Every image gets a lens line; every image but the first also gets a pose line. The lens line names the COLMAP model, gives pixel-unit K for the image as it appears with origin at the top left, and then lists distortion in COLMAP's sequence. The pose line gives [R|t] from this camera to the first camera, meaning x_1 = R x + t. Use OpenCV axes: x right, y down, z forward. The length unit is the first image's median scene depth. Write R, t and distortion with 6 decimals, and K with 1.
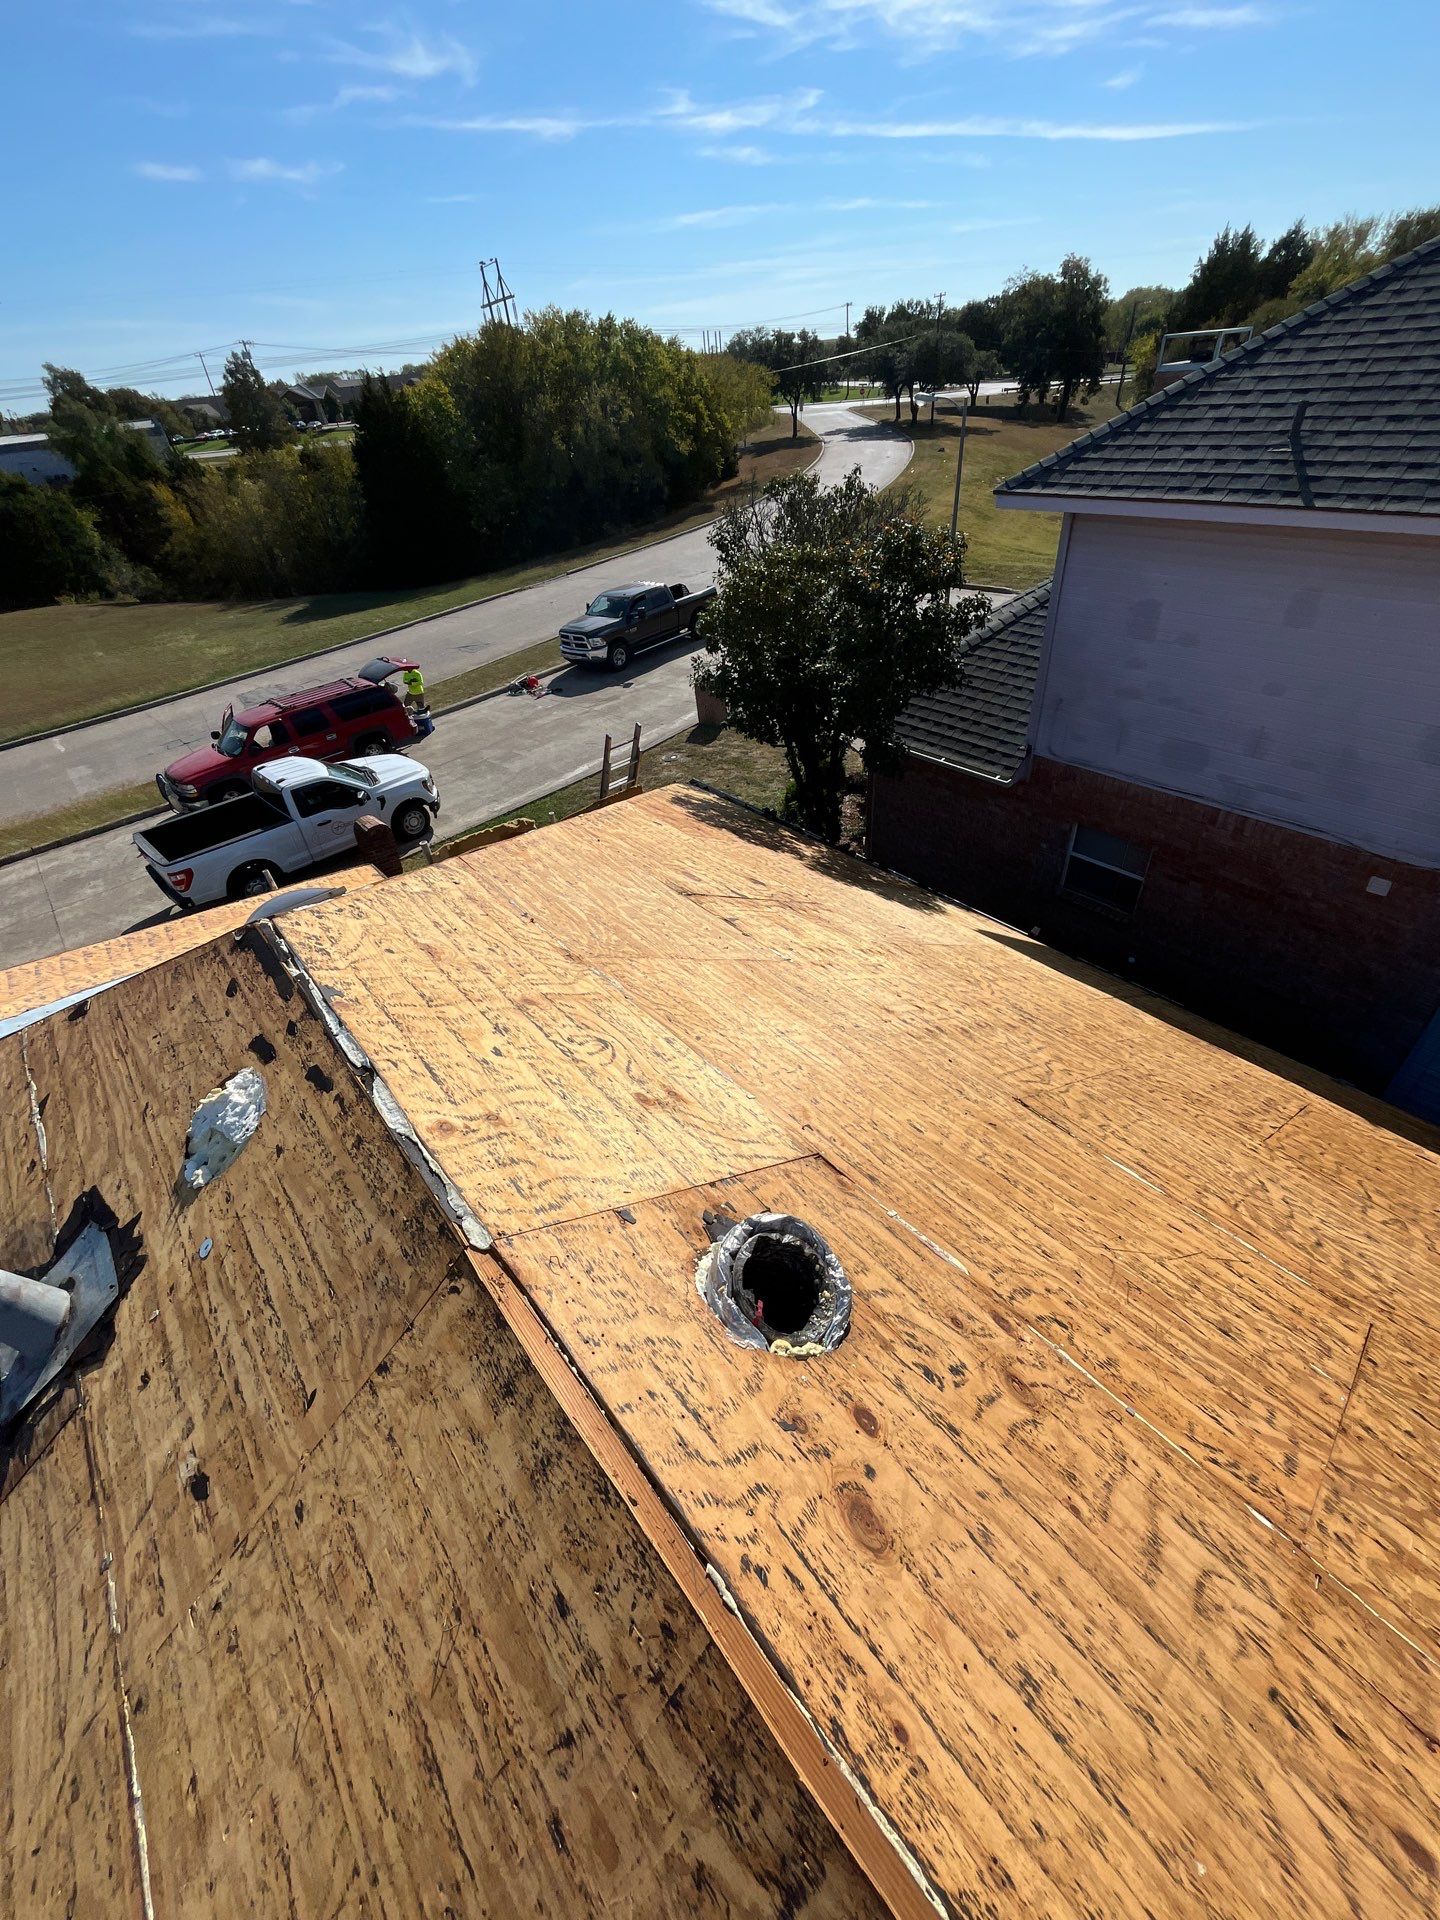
lens RADIAL K [[785.0, 0, 703.8], [0, 785.0, 941.8], [0, 0, 1]] dist [-0.003314, -0.001038]
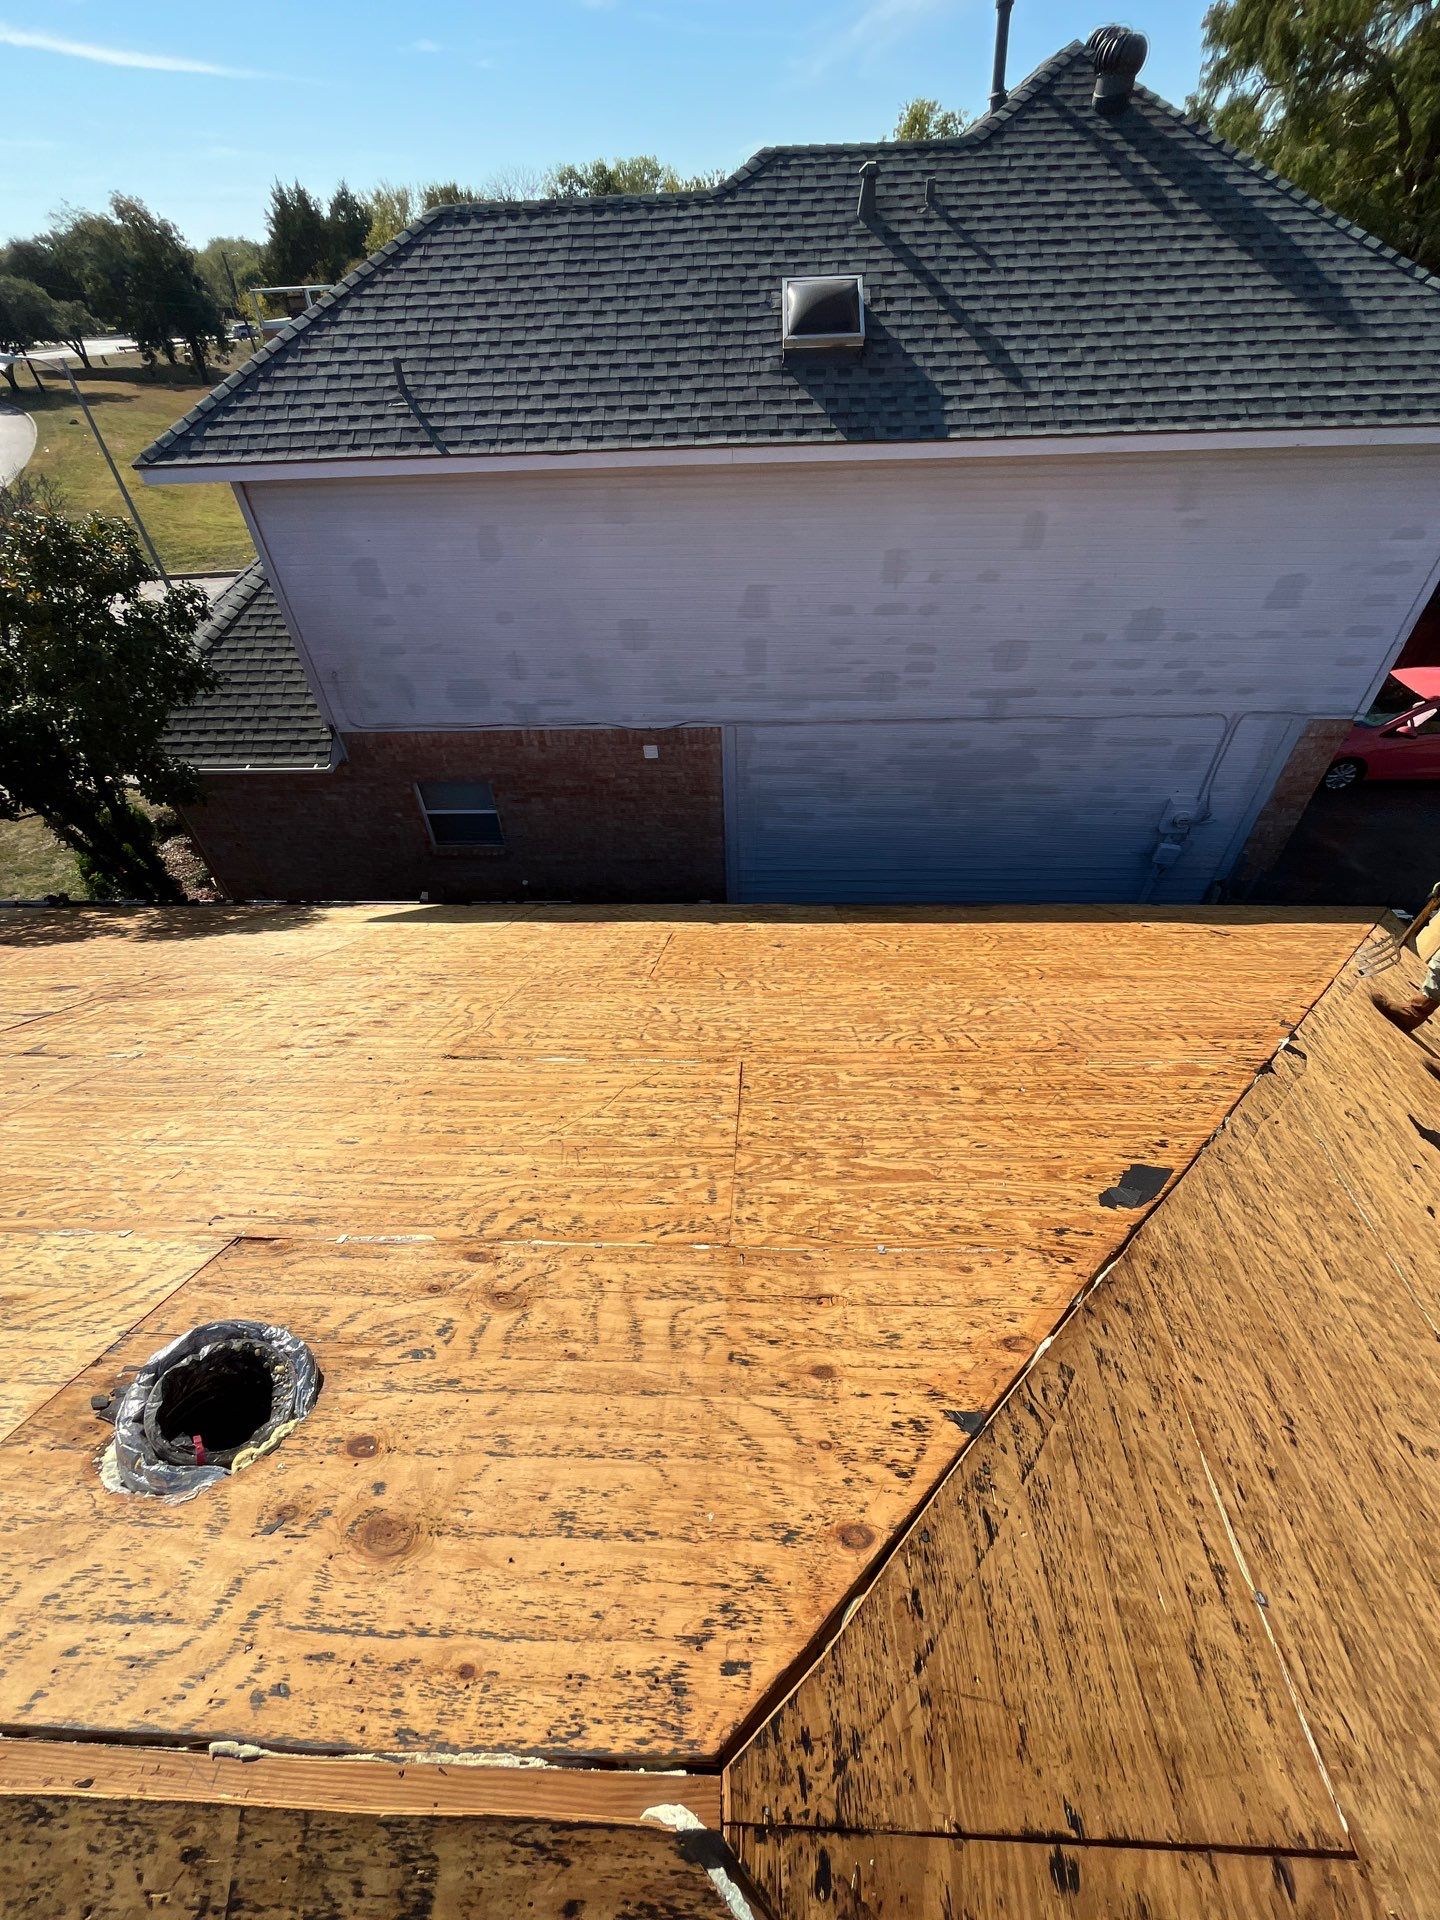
lens RADIAL K [[789.1, 0, 720.7], [0, 789.1, 949.0], [0, 0, 1]] dist [-0.007744, 0.000491]
pose [[0.659007, -0.451666, 0.601421, 0.034311], [0.427551, 0.882818, 0.194507, 0.012901], [-0.618797, 0.128957, 0.774894, -0.016986]]
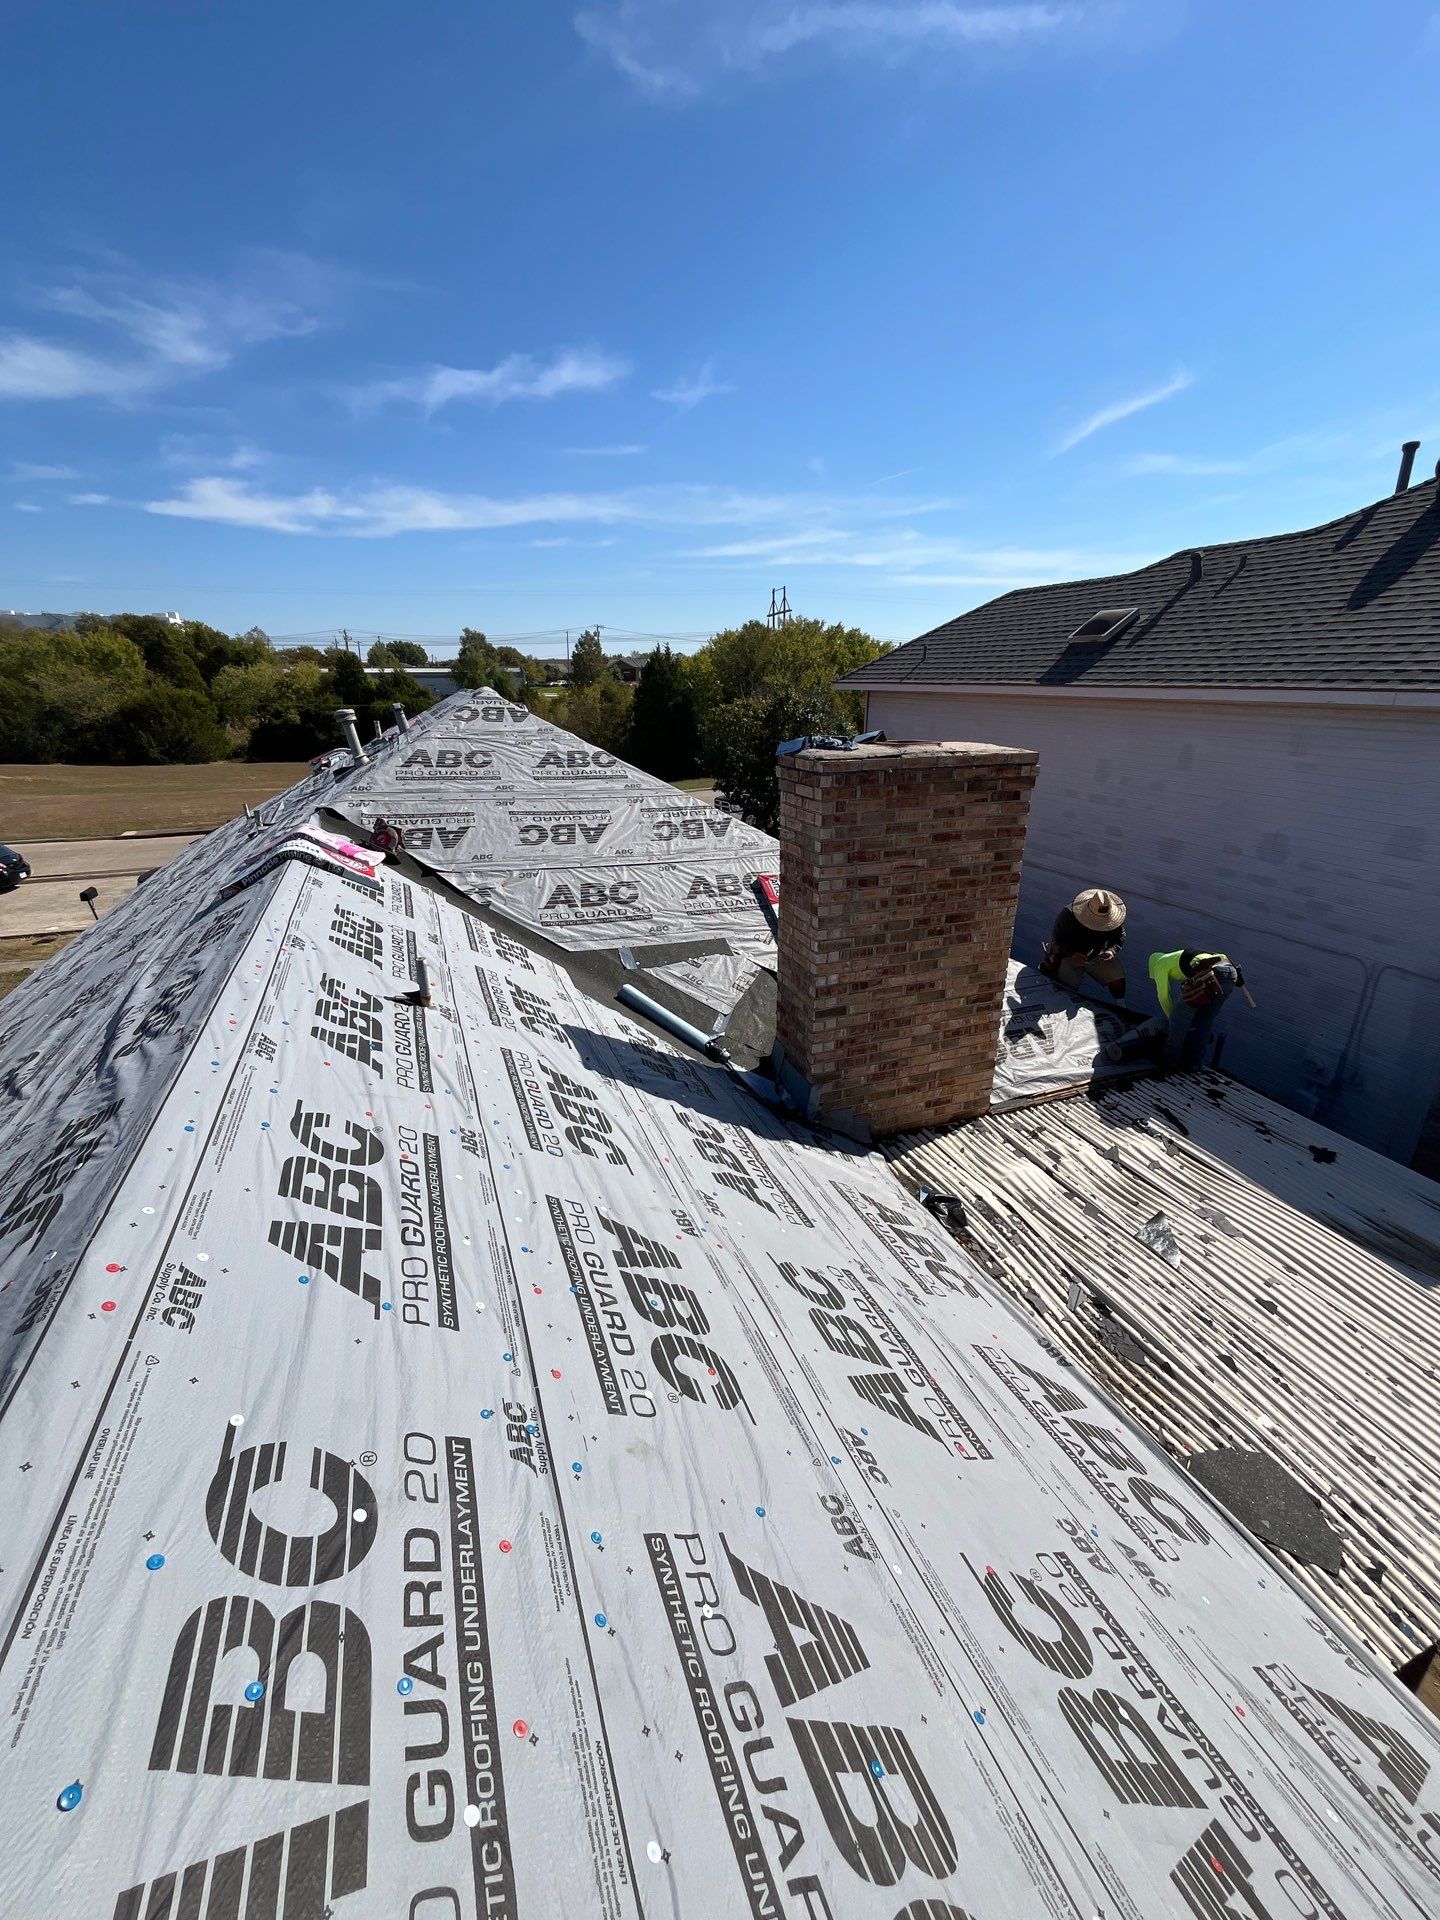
lens RADIAL K [[766.3, 0, 716.0], [0, 766.3, 952.6], [0, 0, 1]] dist [-0.005950, 0.000505]
pose [[0.951961, 0.177305, -0.249664, 0.449037], [-0.238363, 0.940881, -0.240679, 0.423986], [0.192231, 0.288628, 0.937945, -0.490427]]
